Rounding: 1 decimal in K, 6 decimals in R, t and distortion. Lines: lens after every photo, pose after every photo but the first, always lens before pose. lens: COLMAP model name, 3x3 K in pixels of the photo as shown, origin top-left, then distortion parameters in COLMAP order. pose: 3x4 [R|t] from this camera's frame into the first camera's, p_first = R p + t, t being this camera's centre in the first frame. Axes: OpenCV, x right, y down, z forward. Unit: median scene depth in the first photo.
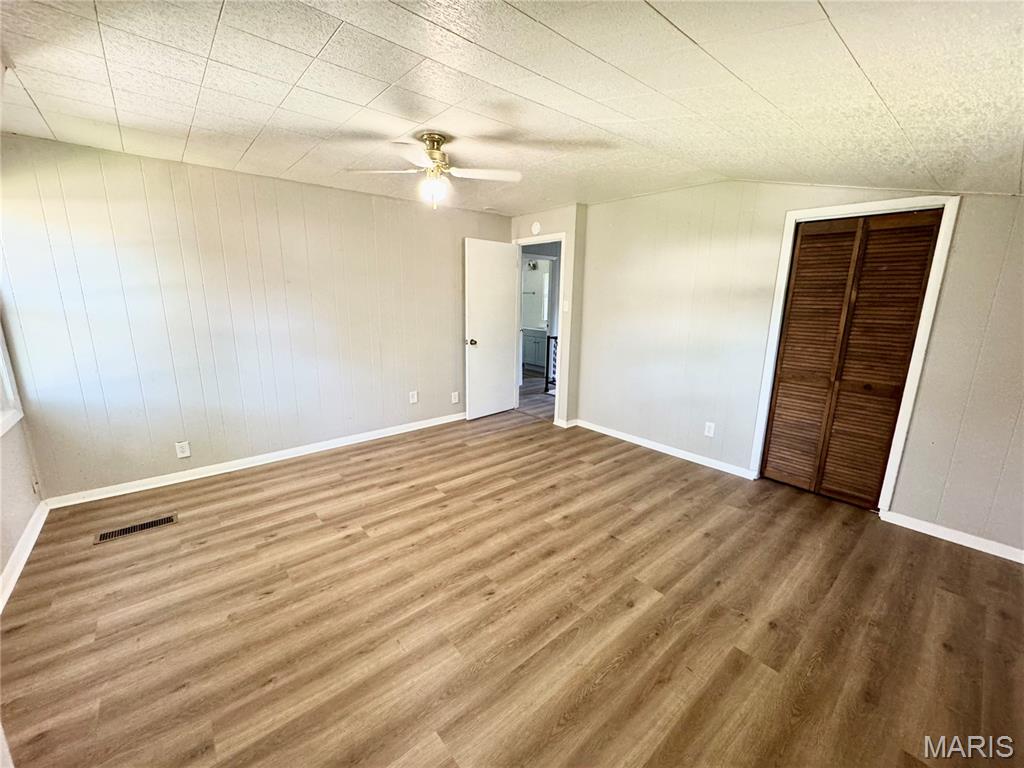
lens RADIAL K [[408.8, 0, 513.0], [0, 408.8, 383.4], [0, 0, 1]] dist [-0.002220, -0.000139]
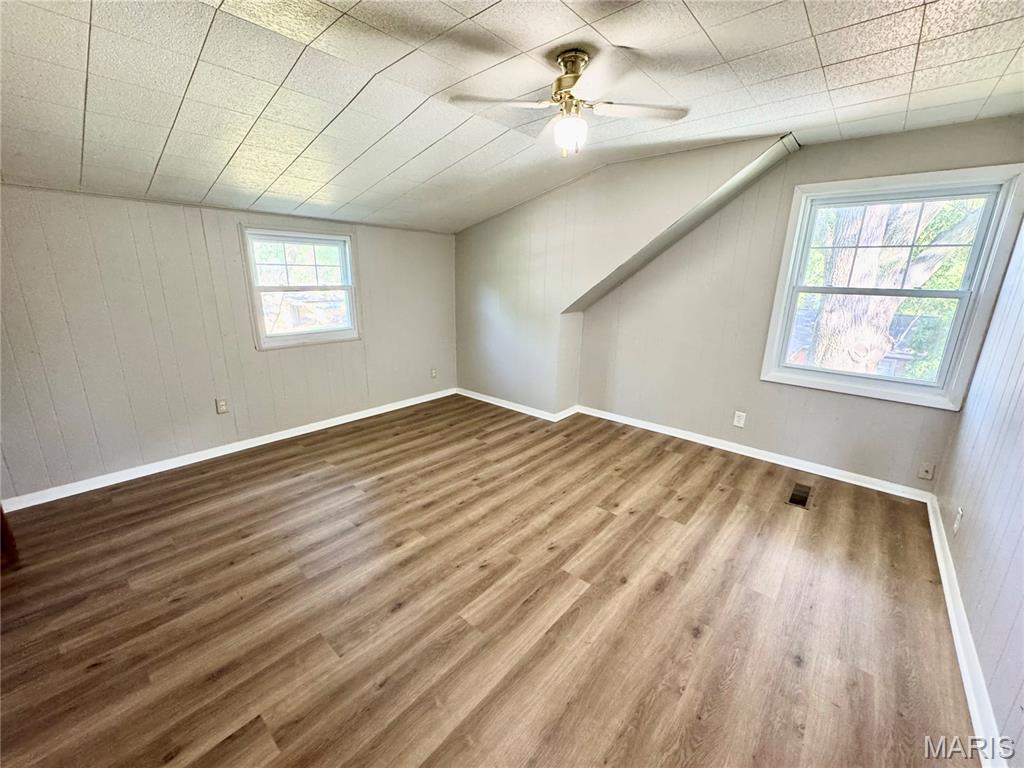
lens RADIAL K [[408.8, 0, 510.4], [0, 408.8, 384.7], [0, 0, 1]] dist [-0.002220, -0.000139]
pose [[-0.989512, 0.009334, -0.144146, 0.021937], [-0.058389, 0.886905, 0.458247, -0.348711], [0.132121, 0.461858, -0.877058, 1.599502]]
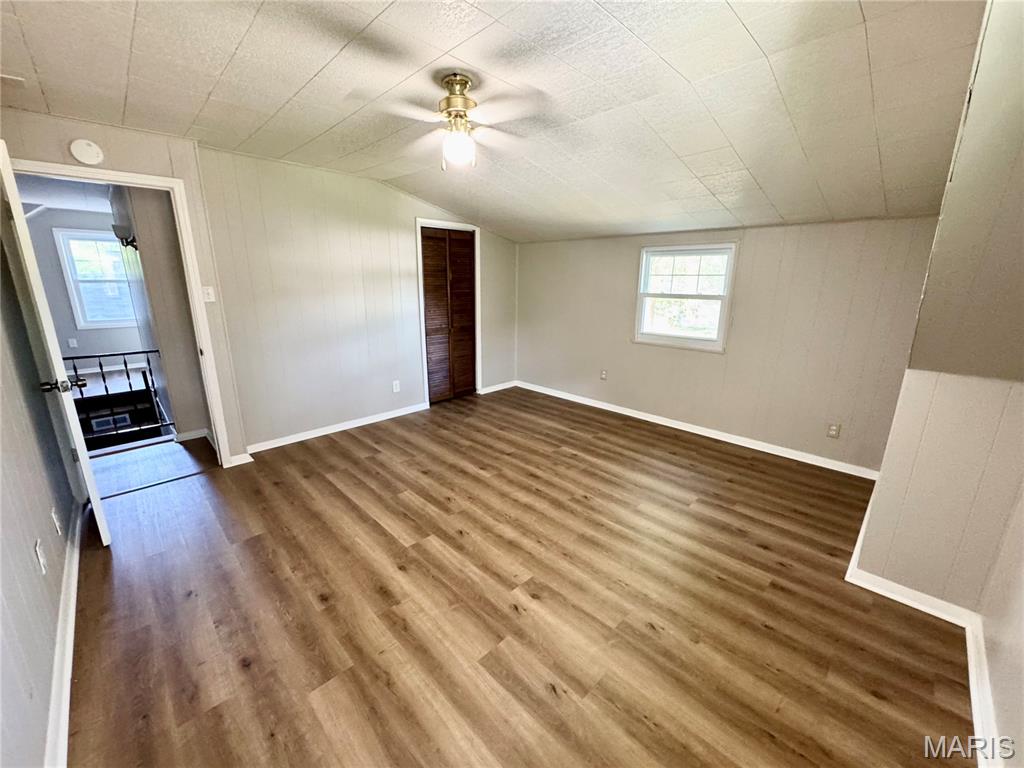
lens RADIAL K [[408.8, 0, 509.6], [0, 408.8, 382.5], [0, 0, 1]] dist [-0.002220, -0.000139]
pose [[-0.064050, -0.258320, 0.963934, -0.948154], [0.207979, 0.941252, 0.266062, -0.203692], [-0.976034, 0.217519, -0.006562, 0.875565]]
